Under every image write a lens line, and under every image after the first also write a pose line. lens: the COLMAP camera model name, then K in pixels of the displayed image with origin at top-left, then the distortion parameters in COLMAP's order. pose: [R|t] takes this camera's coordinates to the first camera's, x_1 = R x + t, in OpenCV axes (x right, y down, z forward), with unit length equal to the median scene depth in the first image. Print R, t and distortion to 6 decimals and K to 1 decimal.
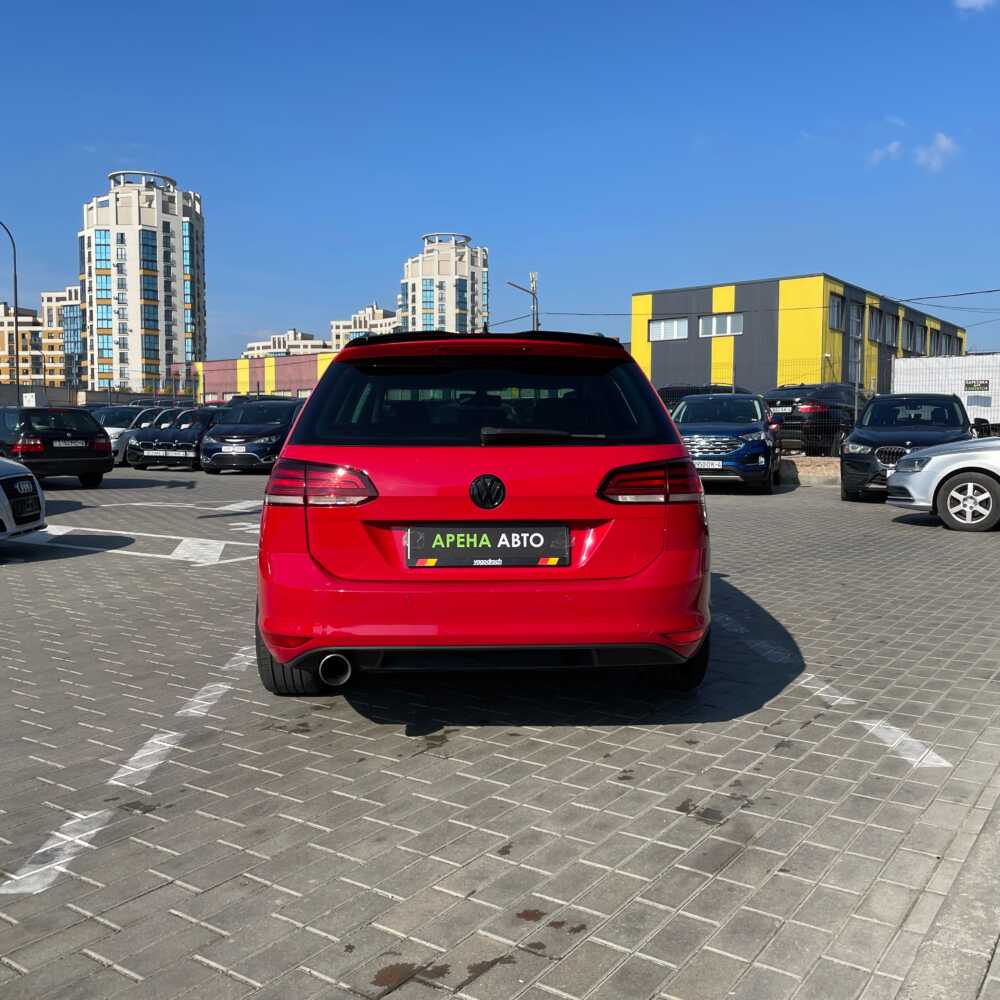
lens RADIAL K [[1034.9, 0, 517.3], [0, 1034.9, 496.3], [0, 0, 1]] dist [0.095227, -0.132156]
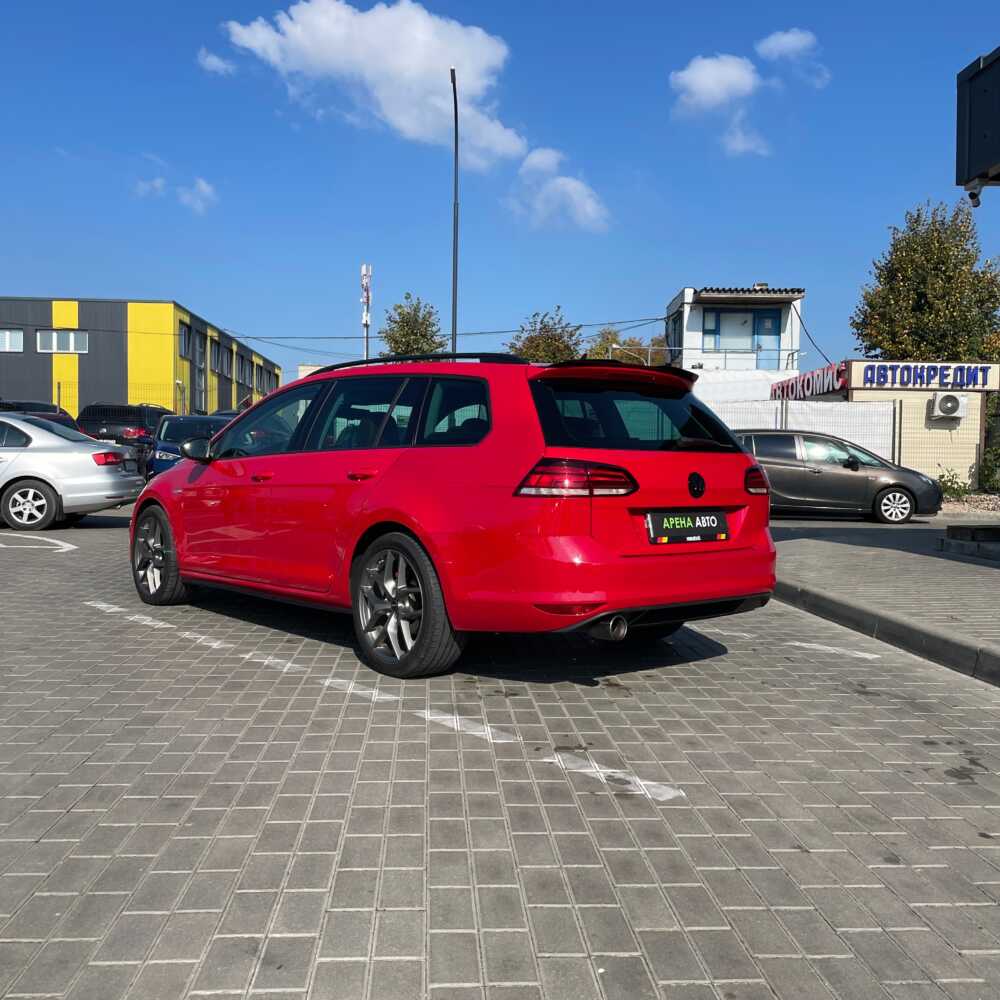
lens RADIAL K [[1034.9, 0, 517.3], [0, 1034.9, 496.3], [0, 0, 1]] dist [0.095227, -0.132156]
pose [[0.764522, -0.003474, 0.644589, -0.076914], [0.020917, 0.999593, -0.019422, 0.002225], [-0.644258, 0.028331, 0.764283, 0.009006]]
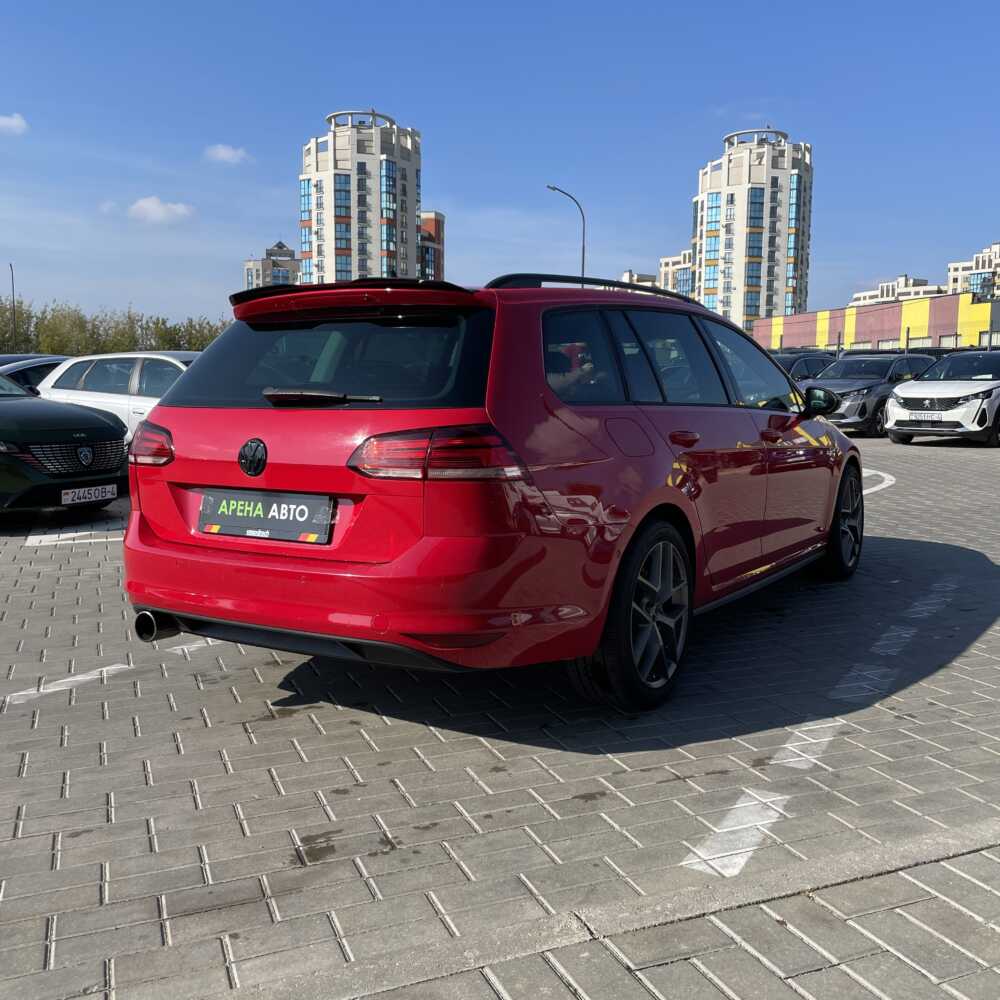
lens RADIAL K [[1034.9, 0, 517.3], [0, 1034.9, 496.3], [0, 0, 1]] dist [0.095227, -0.132156]
pose [[0.821992, 0.058113, -0.566527, 0.050091], [-0.033328, 0.997984, 0.054015, -0.002016], [0.568524, -0.025518, 0.822271, 0.026377]]
